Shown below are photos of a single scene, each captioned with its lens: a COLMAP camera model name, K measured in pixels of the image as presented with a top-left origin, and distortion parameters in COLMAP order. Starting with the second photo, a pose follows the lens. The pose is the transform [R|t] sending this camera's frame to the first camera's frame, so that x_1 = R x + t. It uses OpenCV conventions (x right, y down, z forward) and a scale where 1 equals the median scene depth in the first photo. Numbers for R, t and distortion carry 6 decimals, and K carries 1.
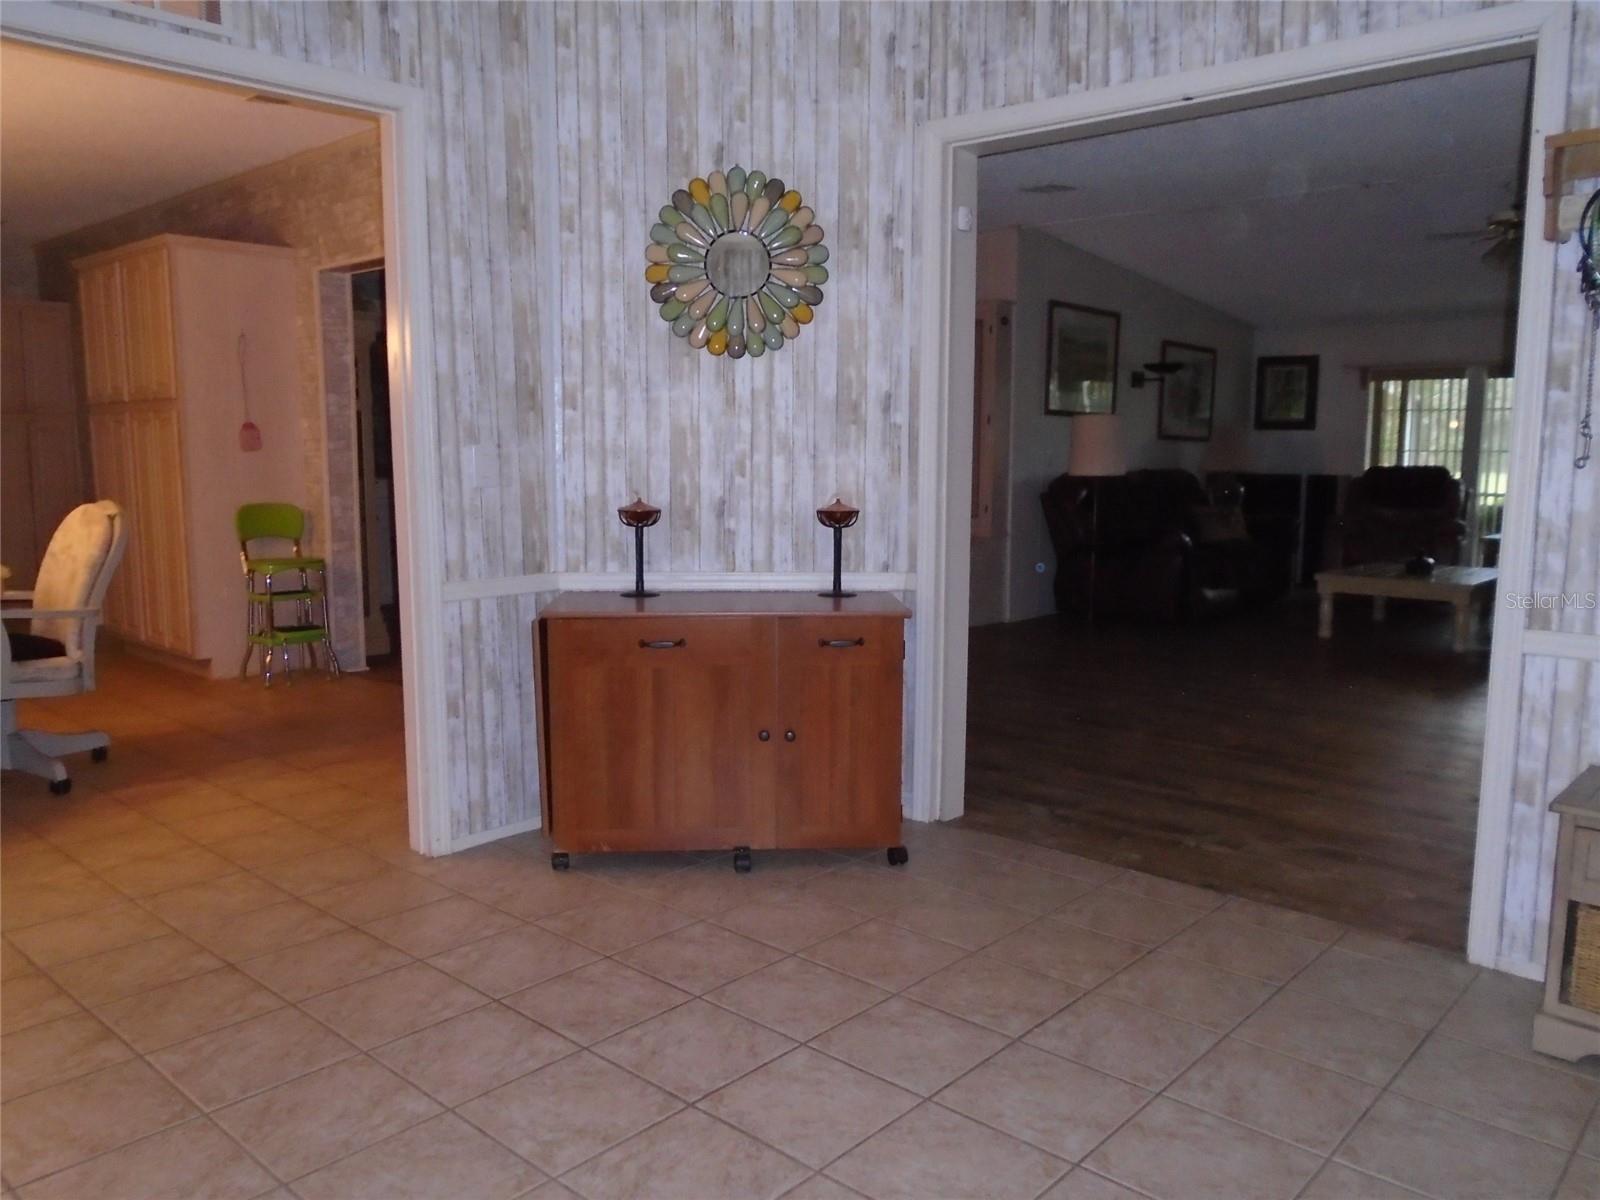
lens RADIAL K [[1211.8, 0, 800.4], [0, 1211.8, 601.3], [0, 0, 1]] dist [-0.027210, 0.013840]
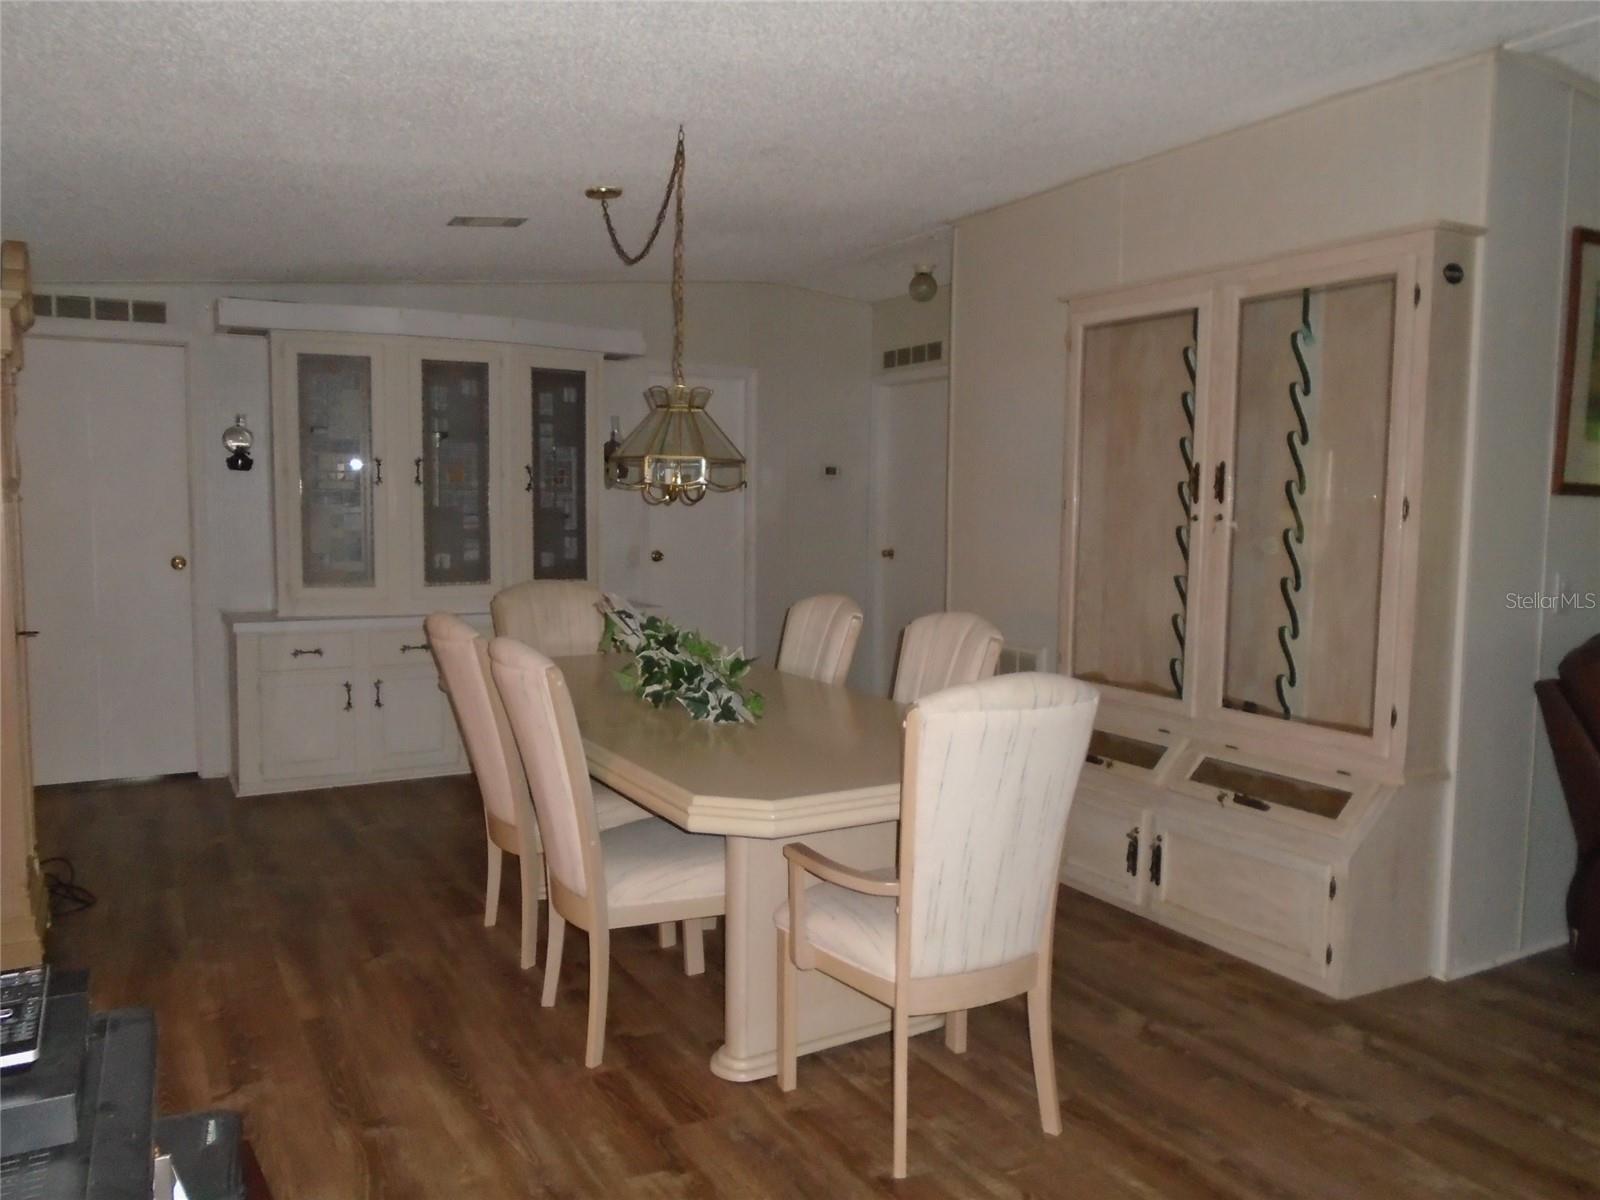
lens RADIAL K [[1211.8, 0, 799.7], [0, 1211.8, 602.0], [0, 0, 1]] dist [-0.027210, 0.013840]
pose [[0.949358, 0.033767, -0.312376, 0.085469], [-0.049120, 0.997934, -0.041411, -0.087609], [0.310332, 0.054658, 0.949056, 0.527272]]
